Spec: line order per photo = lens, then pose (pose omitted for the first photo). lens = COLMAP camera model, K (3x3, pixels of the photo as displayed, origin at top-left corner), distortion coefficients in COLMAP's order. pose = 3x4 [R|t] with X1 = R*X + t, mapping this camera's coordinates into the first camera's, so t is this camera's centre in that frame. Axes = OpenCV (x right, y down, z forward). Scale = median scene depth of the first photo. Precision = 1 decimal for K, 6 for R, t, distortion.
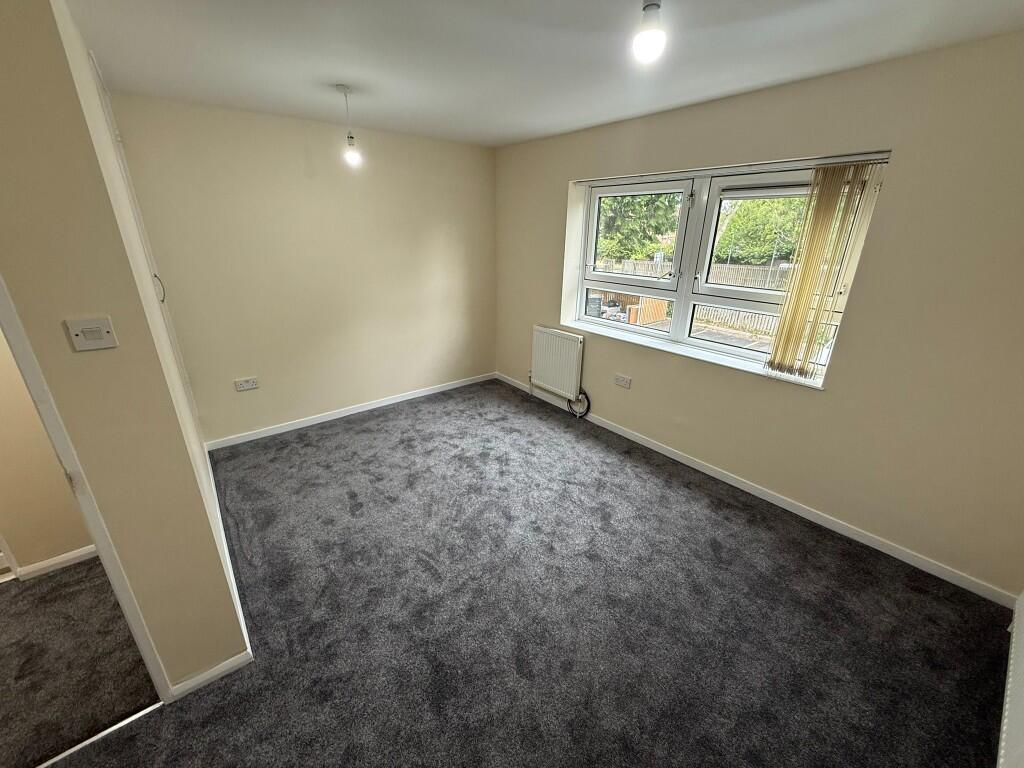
lens RADIAL K [[408.1, 0, 508.5], [0, 408.1, 385.6], [0, 0, 1]] dist [0.000641, 0.000240]
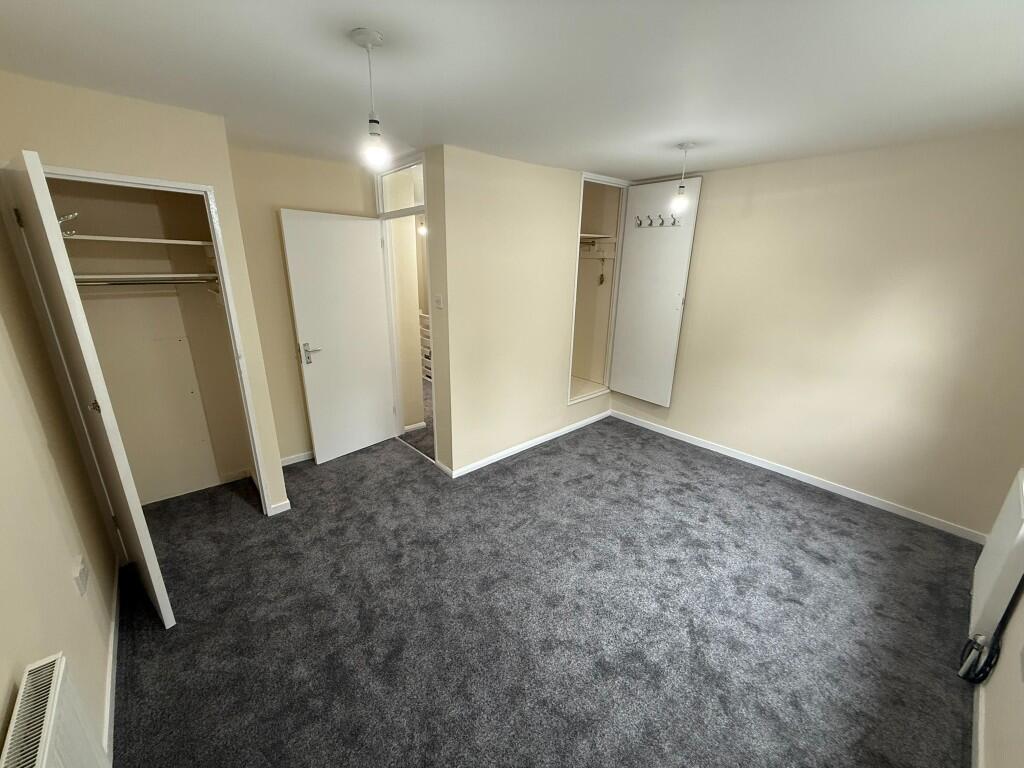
lens RADIAL K [[408.1, 0, 508.5], [0, 408.1, 385.6], [0, 0, 1]] dist [0.000641, 0.000240]
pose [[0.040379, 0.290360, -0.956065, 0.567447], [-0.369629, 0.893307, 0.255689, -0.161948], [0.928302, 0.343065, 0.143396, 0.410461]]
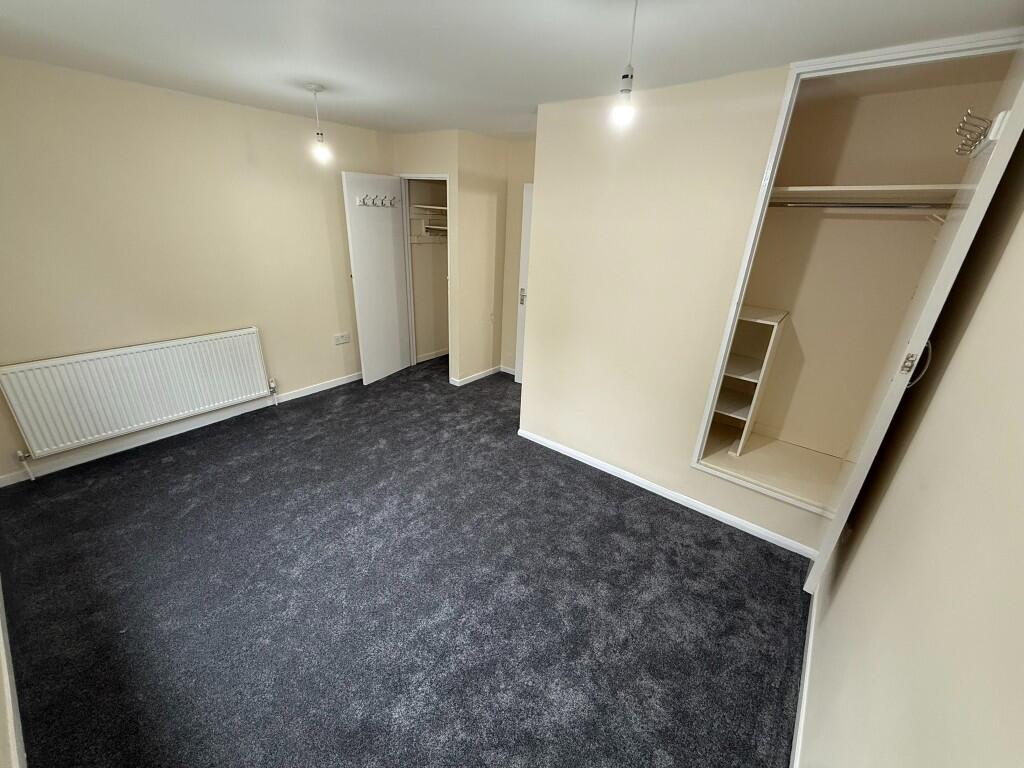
lens RADIAL K [[408.1, 0, 508.5], [0, 408.1, 385.6], [0, 0, 1]] dist [0.000641, 0.000240]
pose [[-0.974212, 0.024232, -0.224328, -0.058028], [-0.137431, 0.724789, 0.675125, -0.454050], [0.178950, 0.688545, -0.702768, 1.147763]]
